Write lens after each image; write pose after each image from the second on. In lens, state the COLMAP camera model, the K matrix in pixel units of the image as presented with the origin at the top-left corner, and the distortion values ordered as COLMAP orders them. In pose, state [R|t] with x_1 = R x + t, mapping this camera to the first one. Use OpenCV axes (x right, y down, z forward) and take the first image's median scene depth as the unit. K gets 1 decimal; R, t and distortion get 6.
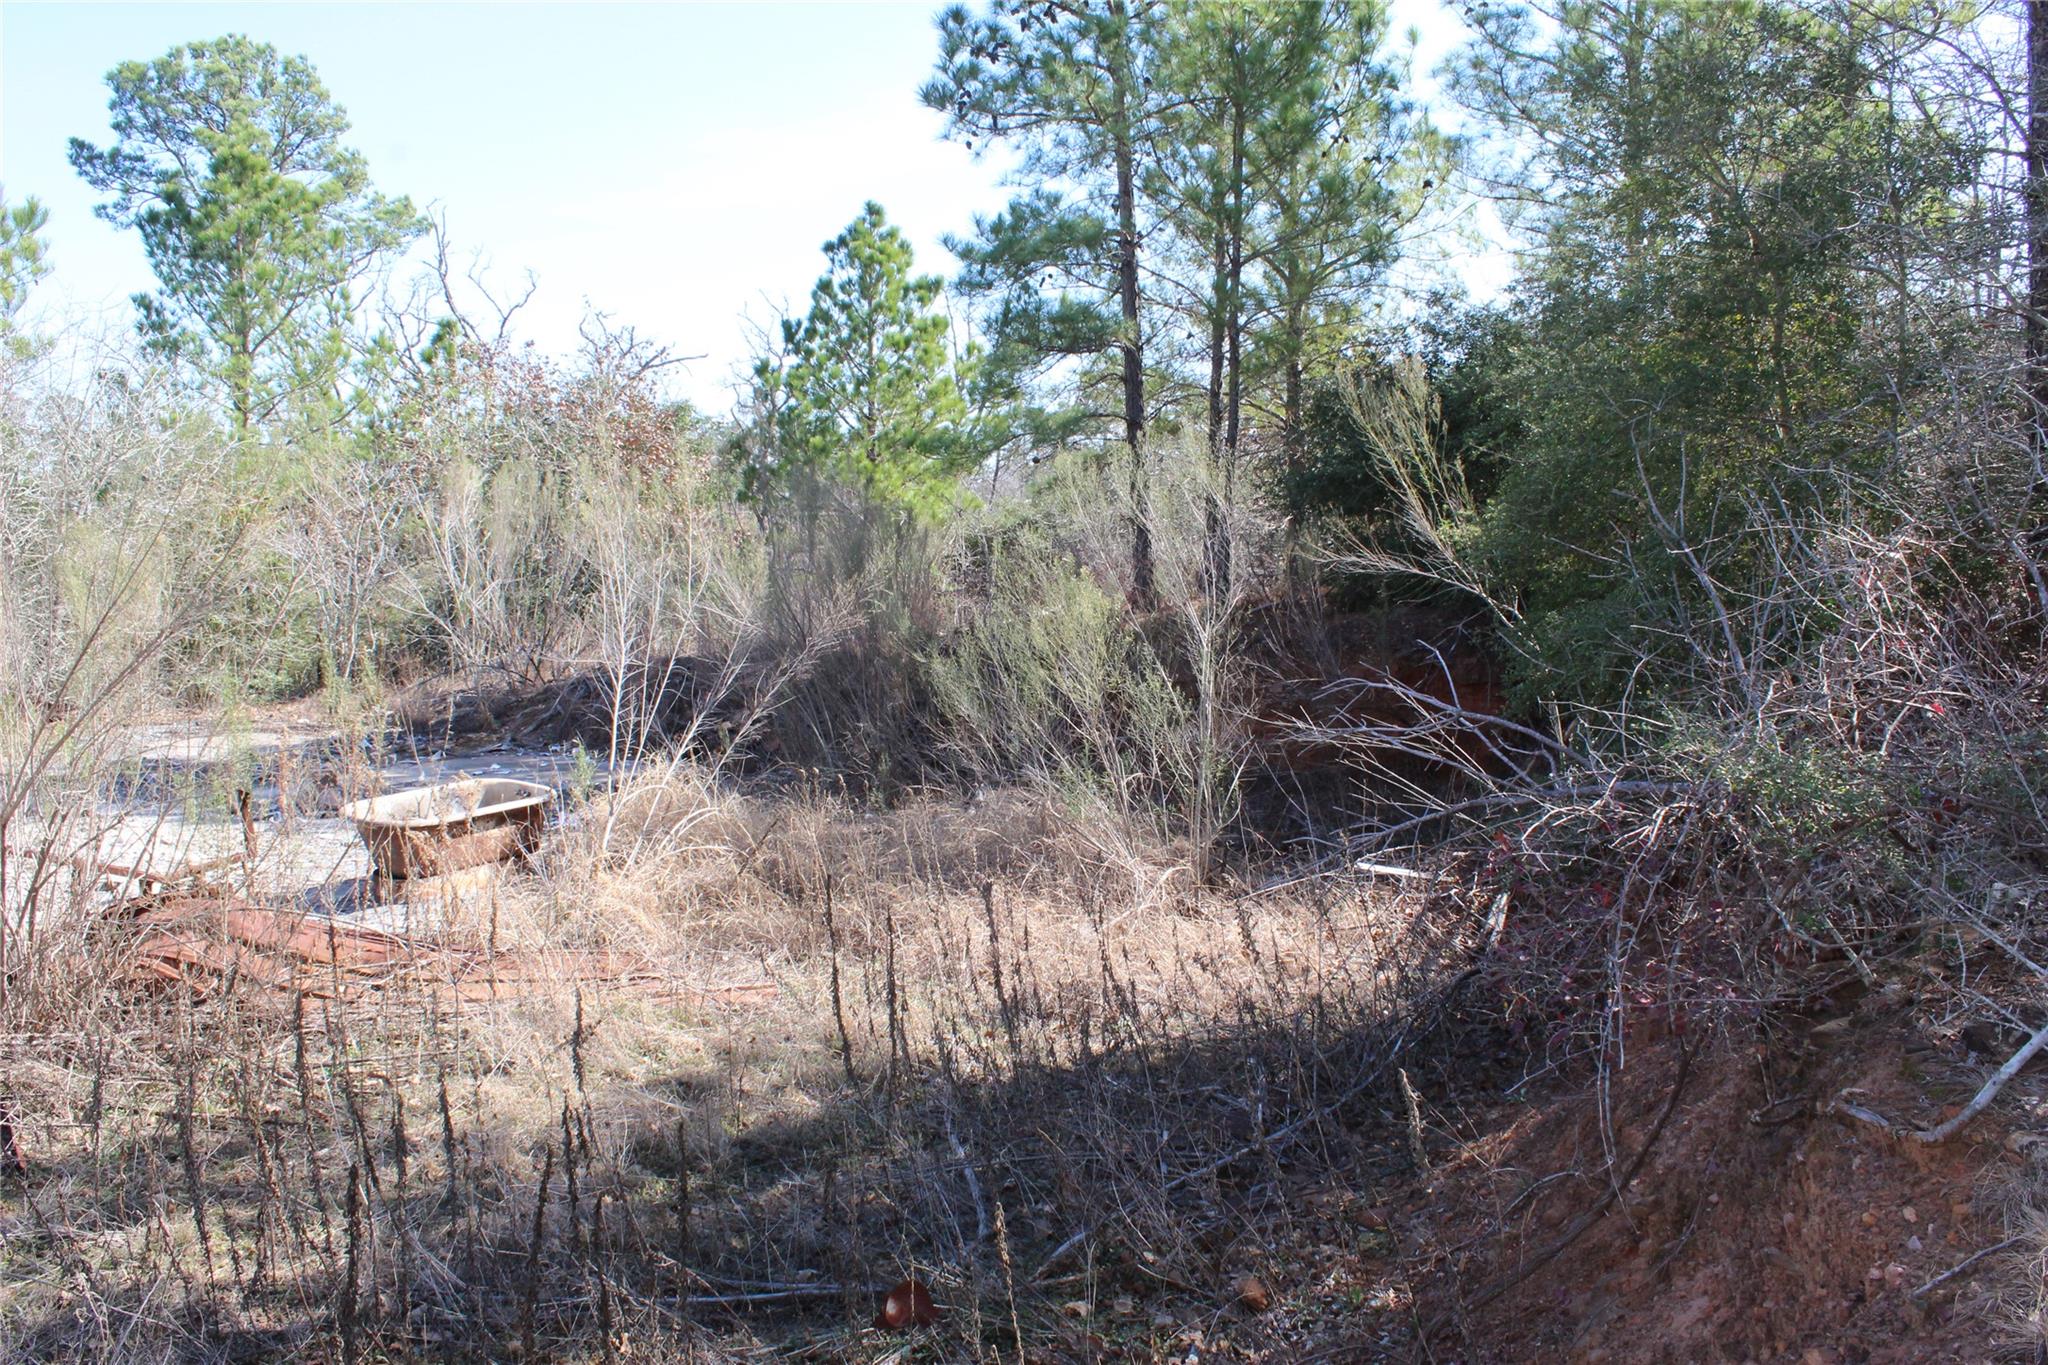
lens RADIAL K [[1704.5, 0, 1041.4], [0, 1704.5, 685.6], [0, 0, 1]] dist [-0.168662, 0.145596]
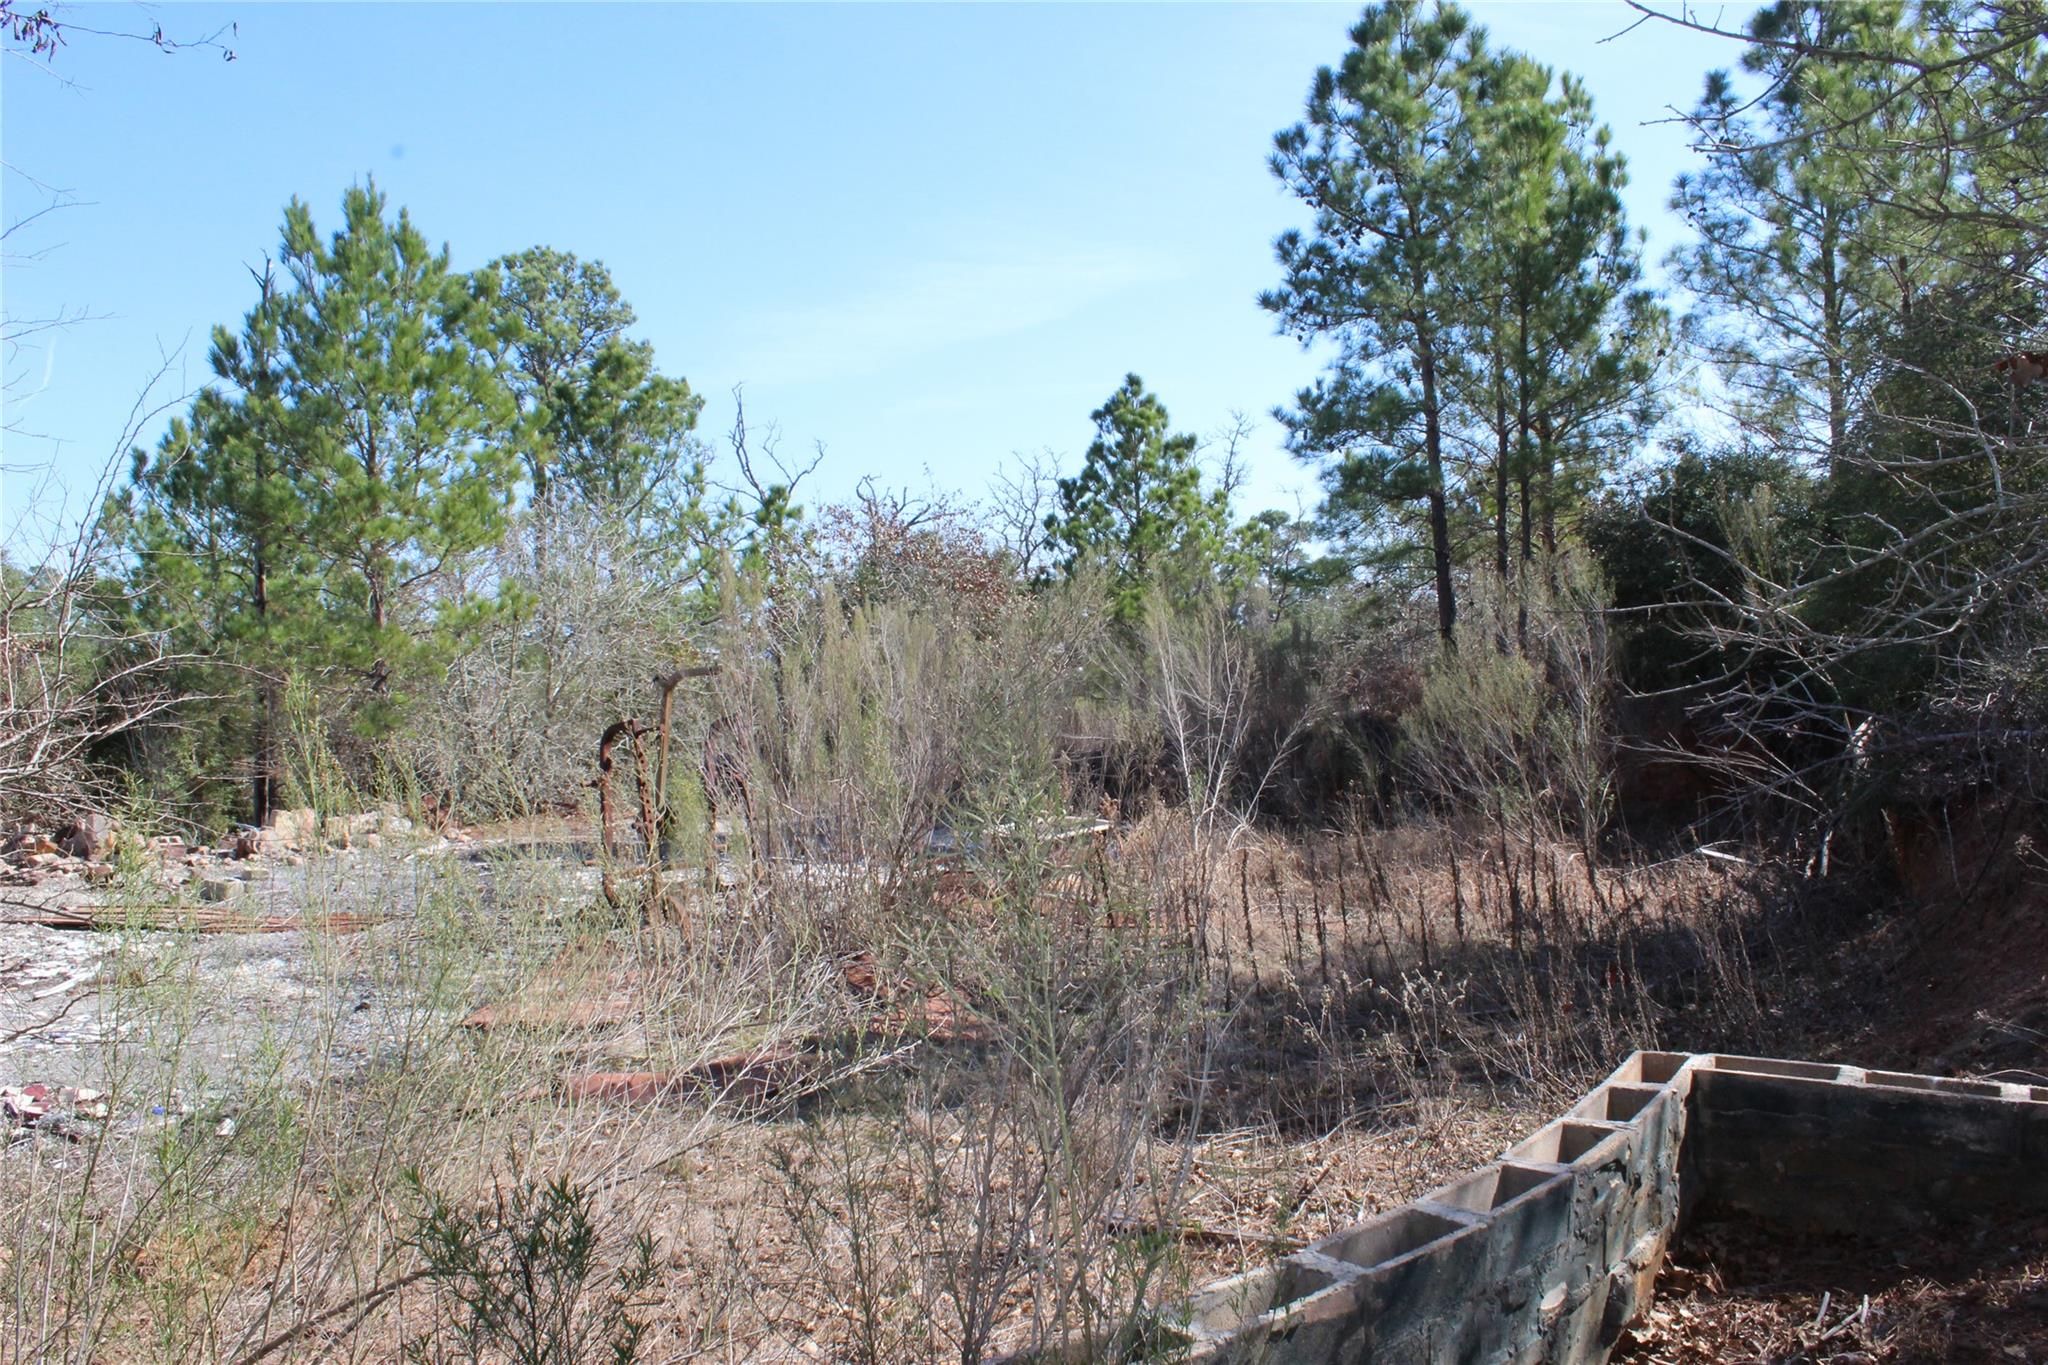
lens RADIAL K [[1704.5, 0, 1041.4], [0, 1704.5, 685.6], [0, 0, 1]] dist [-0.168662, 0.145596]
pose [[0.996043, -0.031672, -0.083041, -0.096905], [0.024407, 0.995902, -0.087088, 0.030178], [0.085459, 0.084716, 0.992734, -0.175461]]
